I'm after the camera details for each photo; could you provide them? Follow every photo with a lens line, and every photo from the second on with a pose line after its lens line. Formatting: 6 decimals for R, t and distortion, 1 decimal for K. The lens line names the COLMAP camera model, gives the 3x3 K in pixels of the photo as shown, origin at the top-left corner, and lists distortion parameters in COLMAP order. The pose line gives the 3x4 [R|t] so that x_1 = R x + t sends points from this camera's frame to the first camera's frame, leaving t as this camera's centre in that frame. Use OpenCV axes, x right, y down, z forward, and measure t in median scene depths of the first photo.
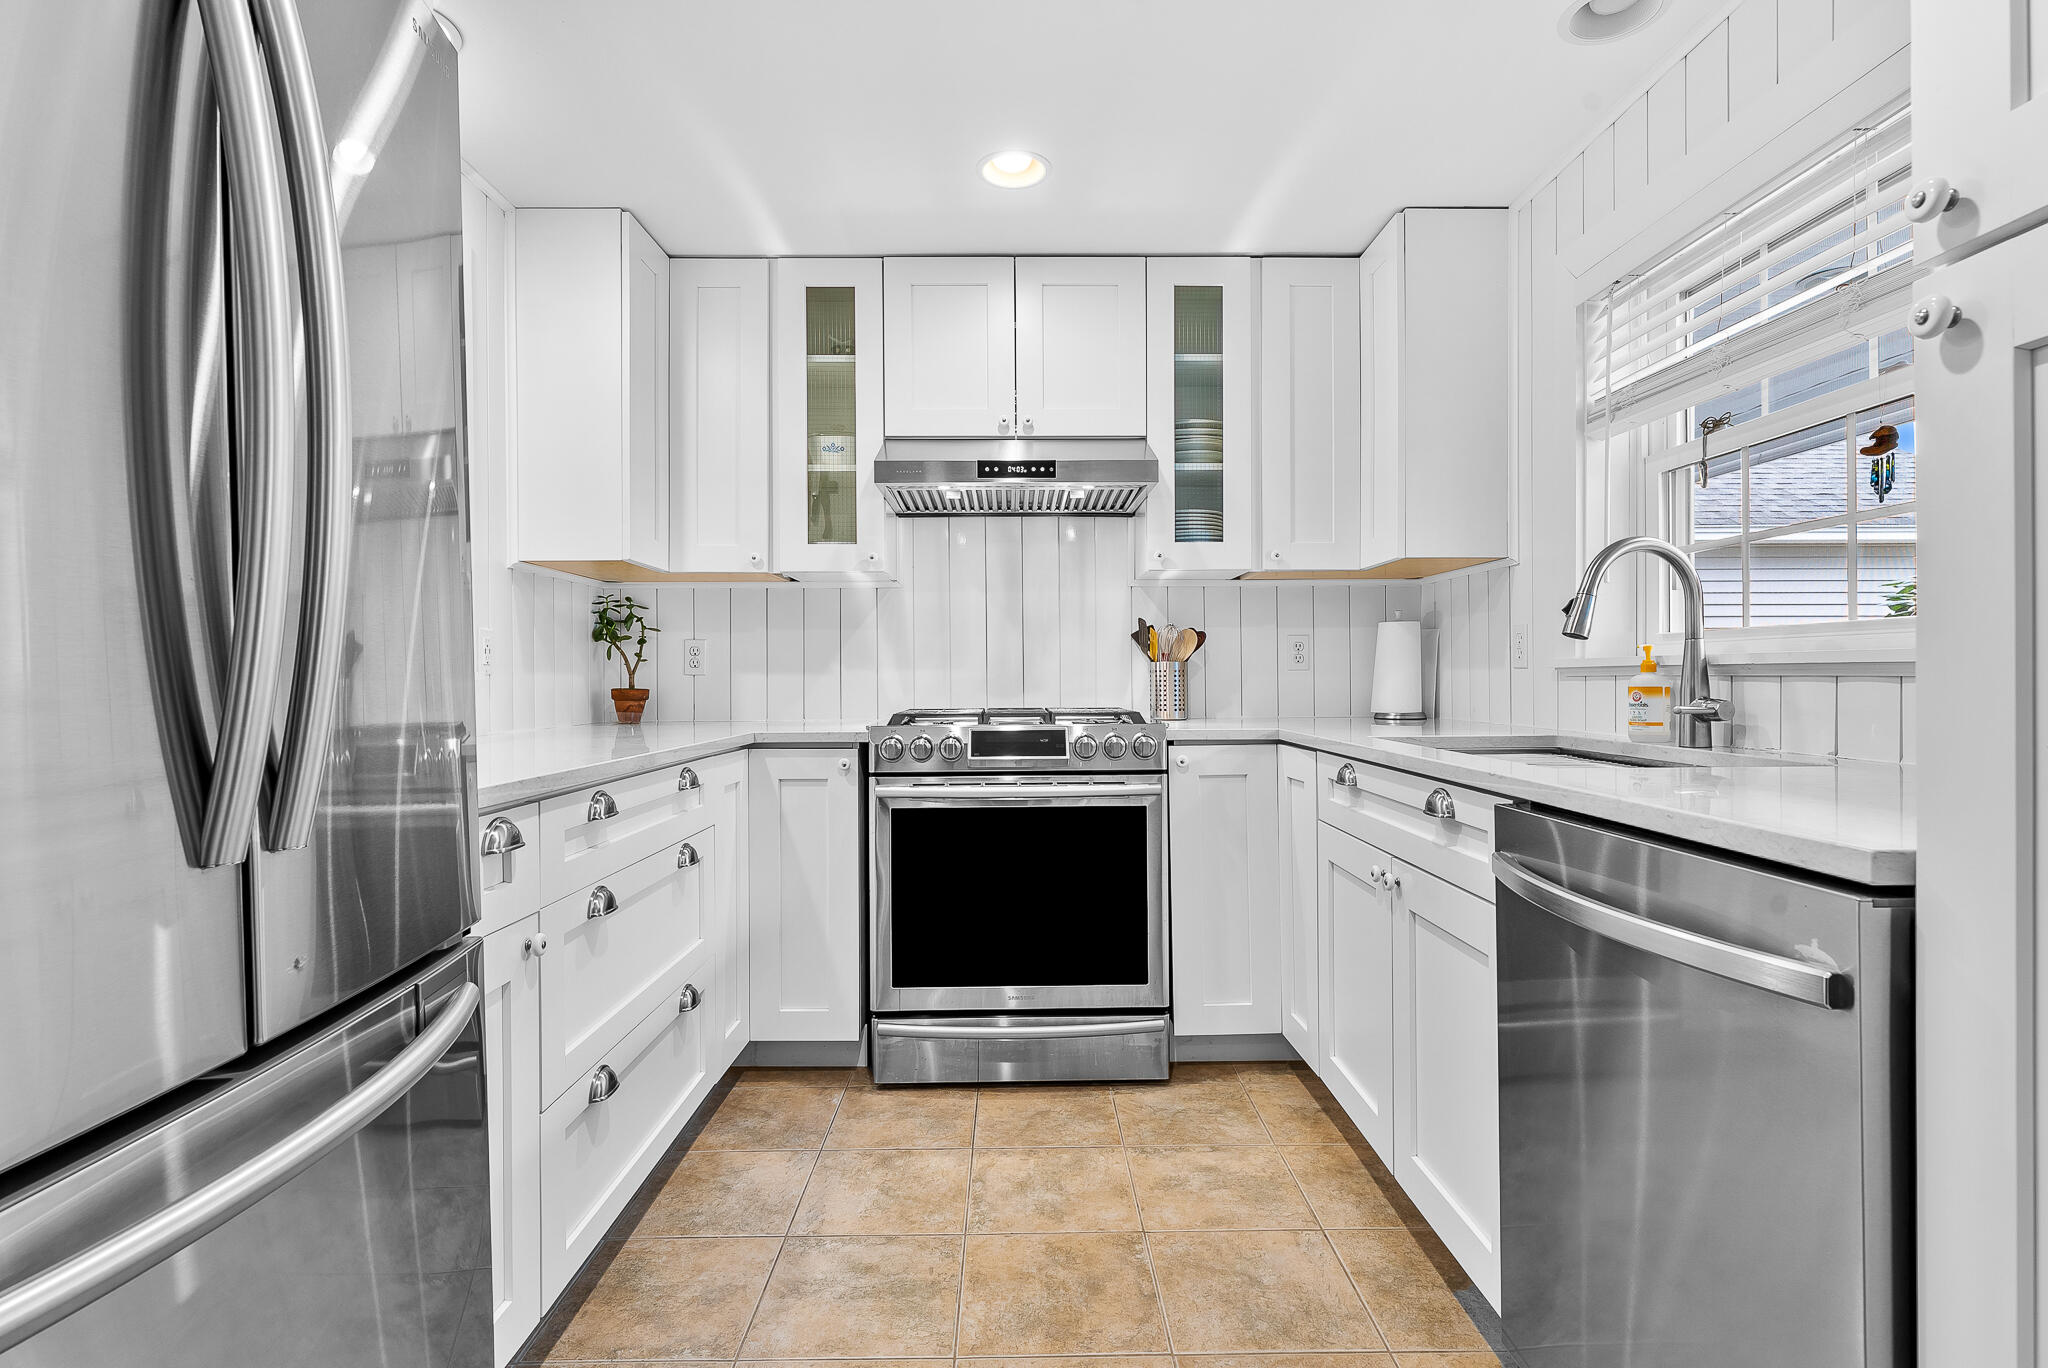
lens RADIAL K [[994.9, 0, 1023.7], [0, 994.9, 682.8], [0, 0, 1]] dist [0.016345, 0.000098]
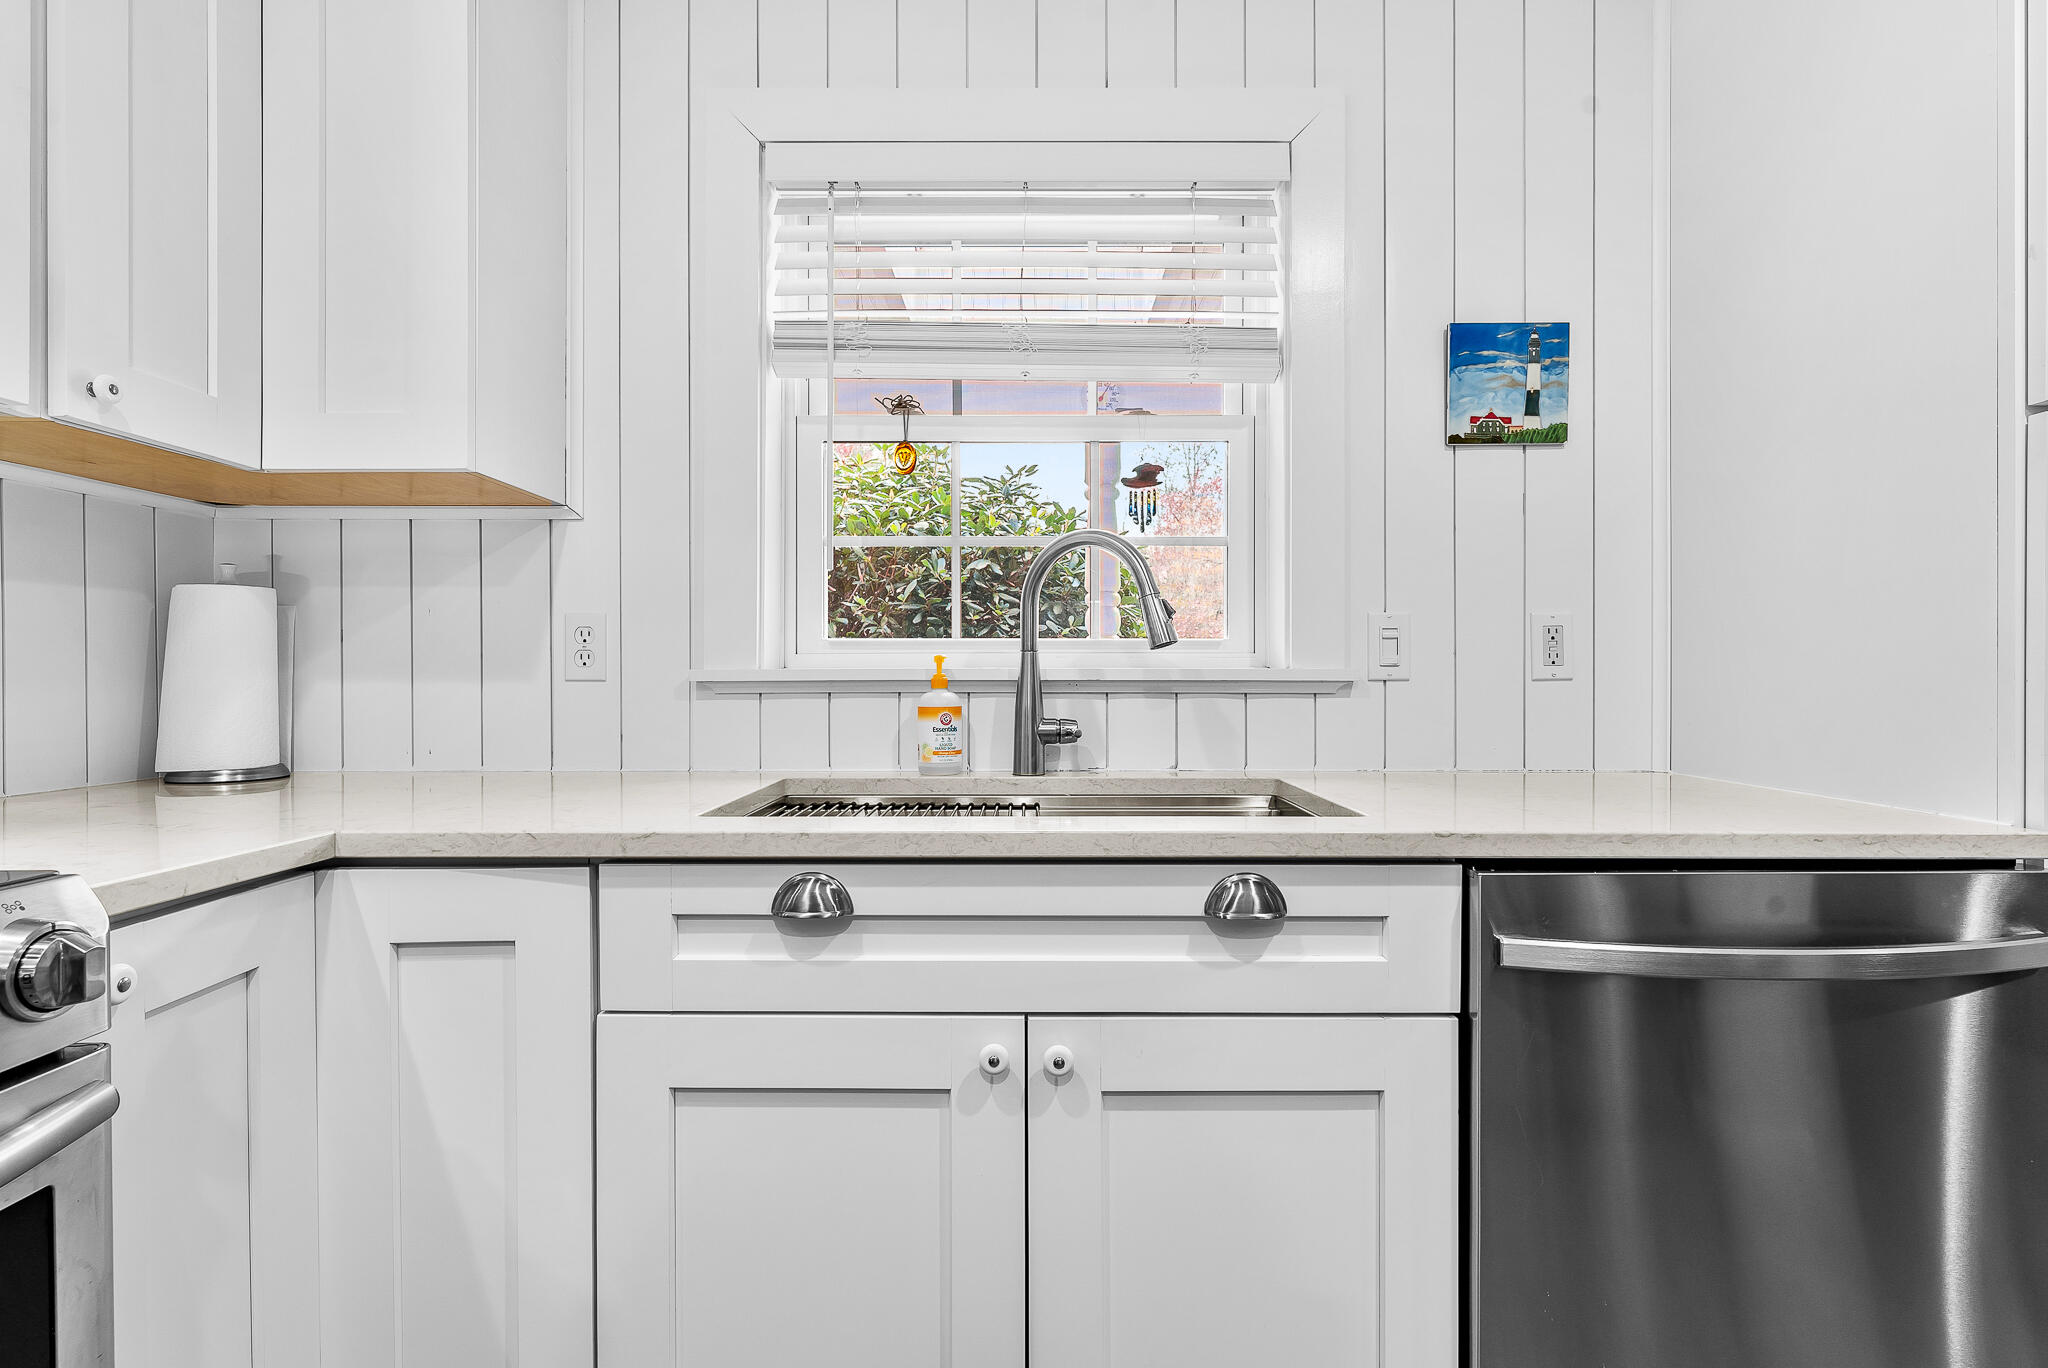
lens RADIAL K [[994.9, 0, 1017.1], [0, 994.9, 681.4], [0, 0, 1]] dist [0.016345, 0.000098]
pose [[0.024700, 0.003790, 0.999688, -0.171261], [0.009179, 0.999950, -0.004018, -0.011464], [-0.999653, 0.009276, 0.024664, 0.846433]]
